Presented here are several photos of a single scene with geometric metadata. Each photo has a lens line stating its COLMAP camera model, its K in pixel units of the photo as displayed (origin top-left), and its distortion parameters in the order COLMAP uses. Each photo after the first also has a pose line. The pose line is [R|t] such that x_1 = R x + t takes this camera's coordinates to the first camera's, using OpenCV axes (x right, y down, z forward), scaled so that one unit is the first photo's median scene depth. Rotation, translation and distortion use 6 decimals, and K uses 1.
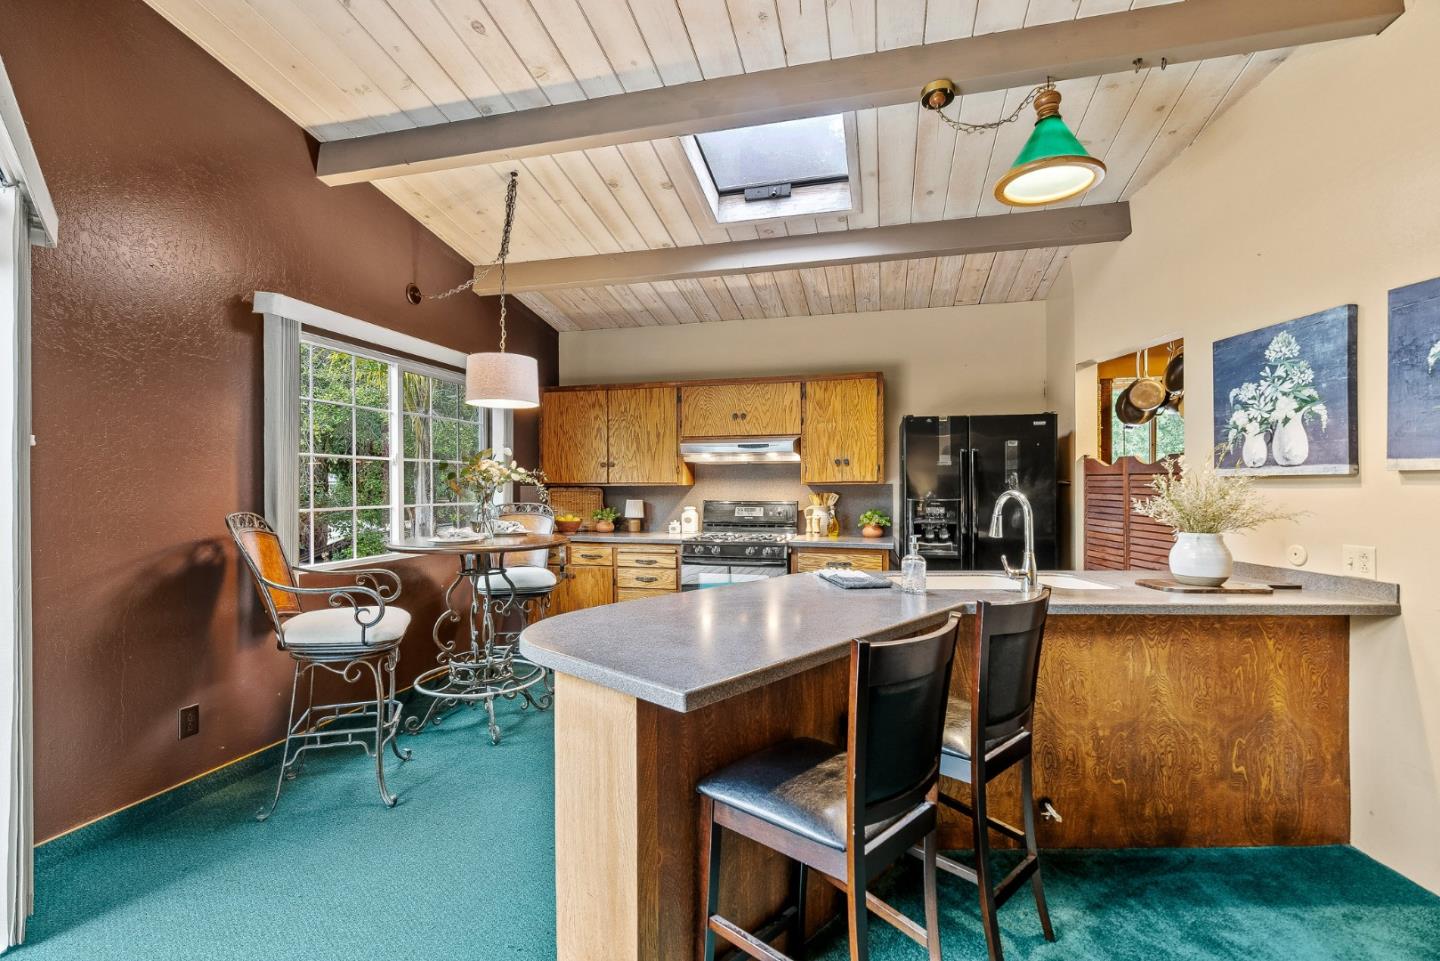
lens RADIAL K [[654.3, 0, 713.4], [0, 654.3, 489.8], [0, 0, 1]] dist [-0.002054, 0.000839]
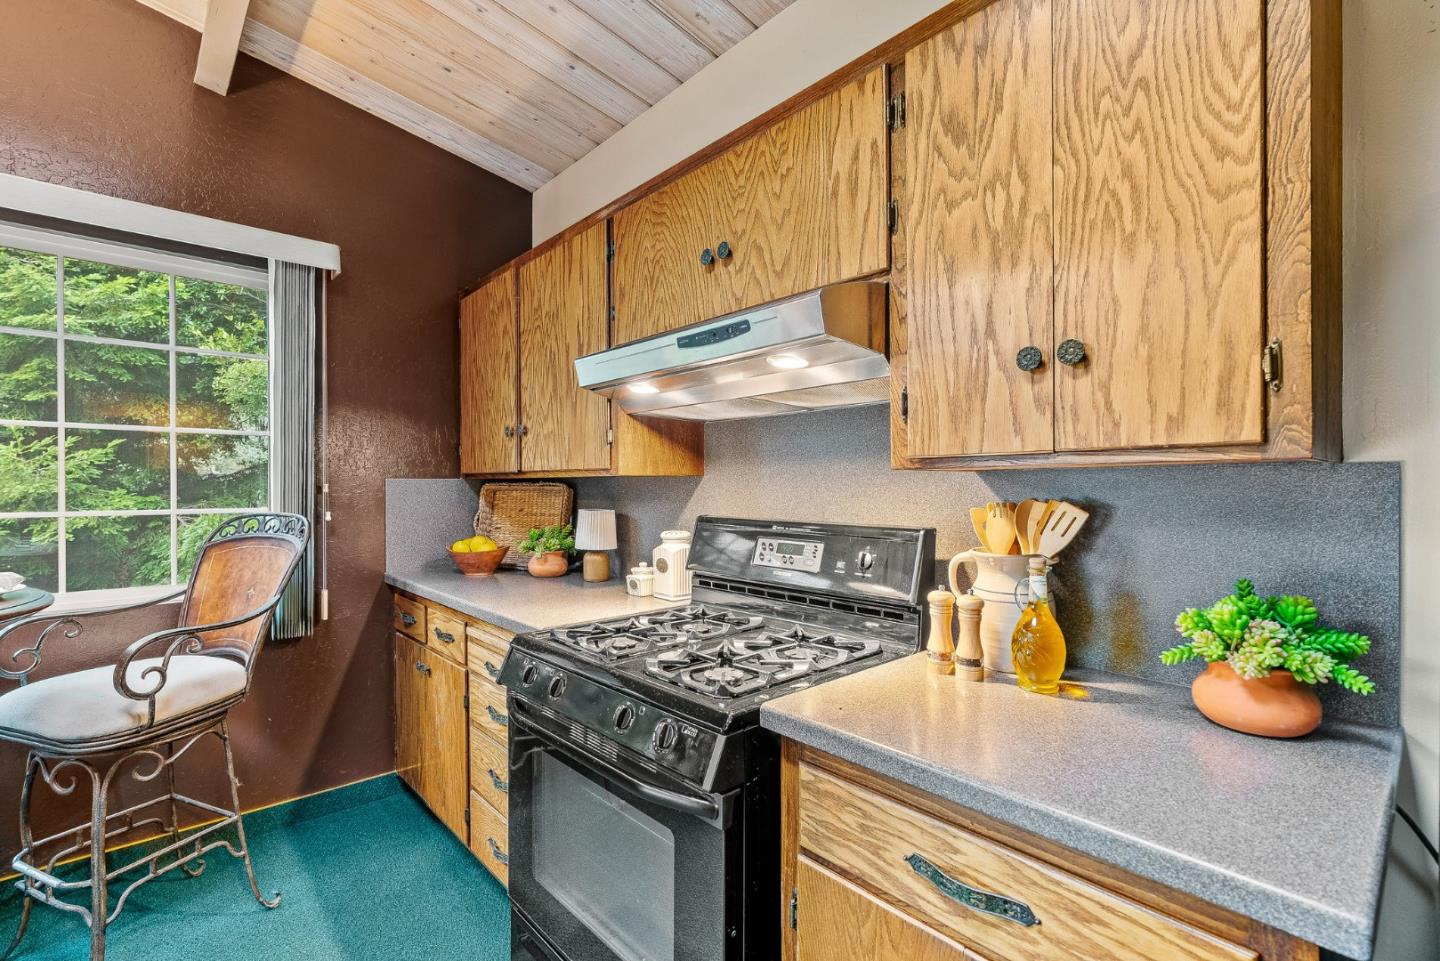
lens RADIAL K [[654.3, 0, 713.4], [0, 654.3, 489.8], [0, 0, 1]] dist [-0.002054, 0.000839]
pose [[0.832704, 0.006720, -0.553677, 0.212148], [-0.006977, 0.999974, 0.001644, 0.000356], [0.553674, 0.002494, 0.832730, 0.727461]]
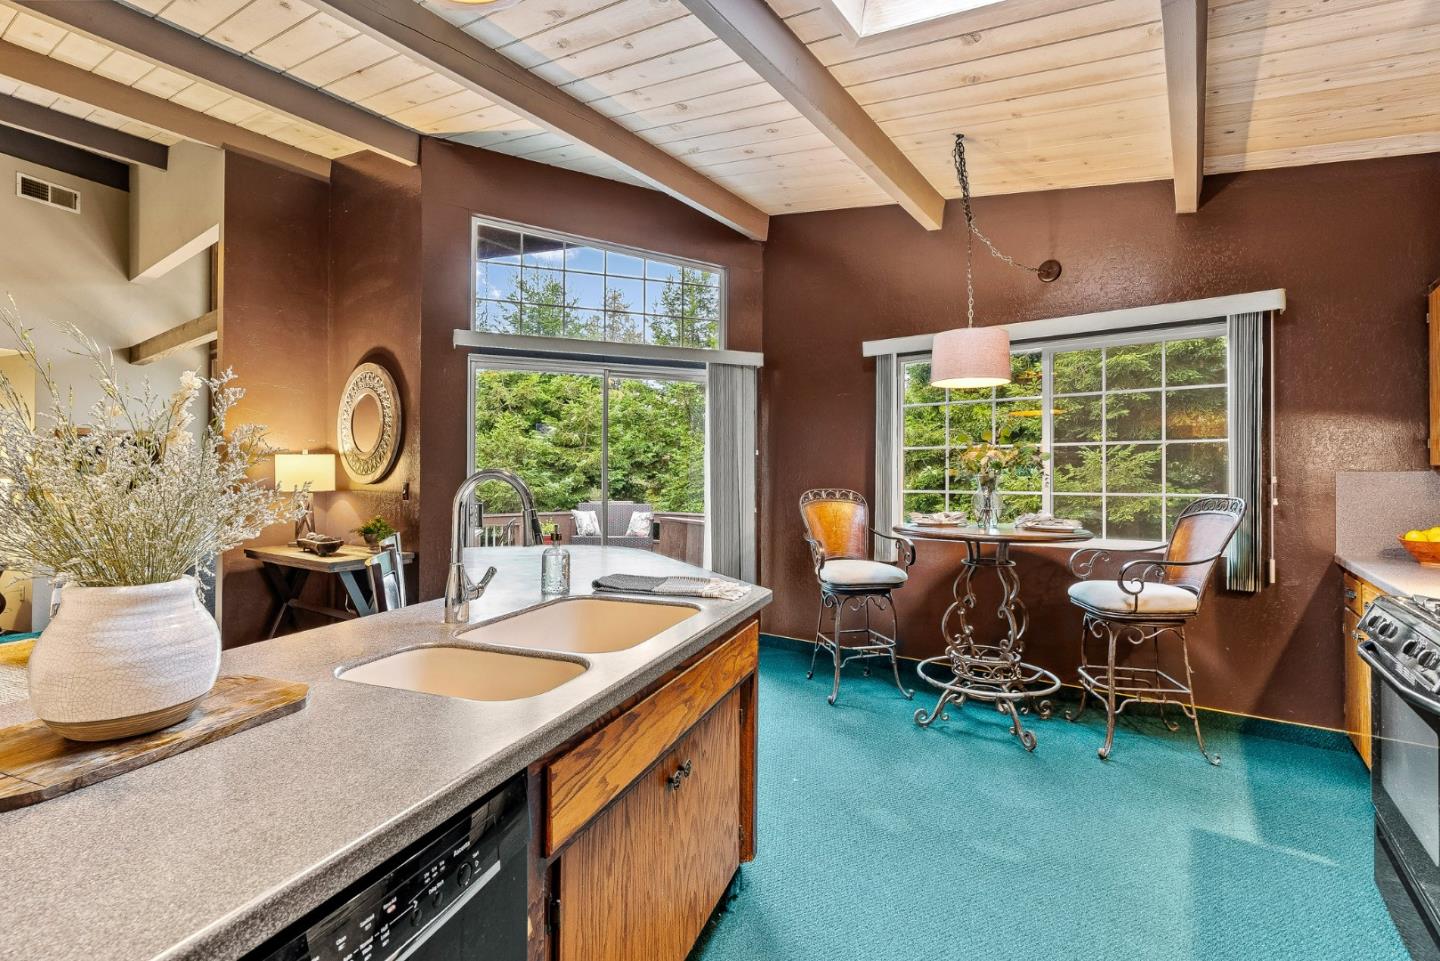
lens RADIAL K [[654.8, 0, 713.3], [0, 654.8, 477.2], [0, 0, 1]] dist [-0.001022, 0.000407]
pose [[-0.370346, -0.001666, -0.928893, 0.479515], [-0.008579, 0.999962, 0.001627, 0.003064], [0.928854, 0.008571, -0.370346, 0.708905]]
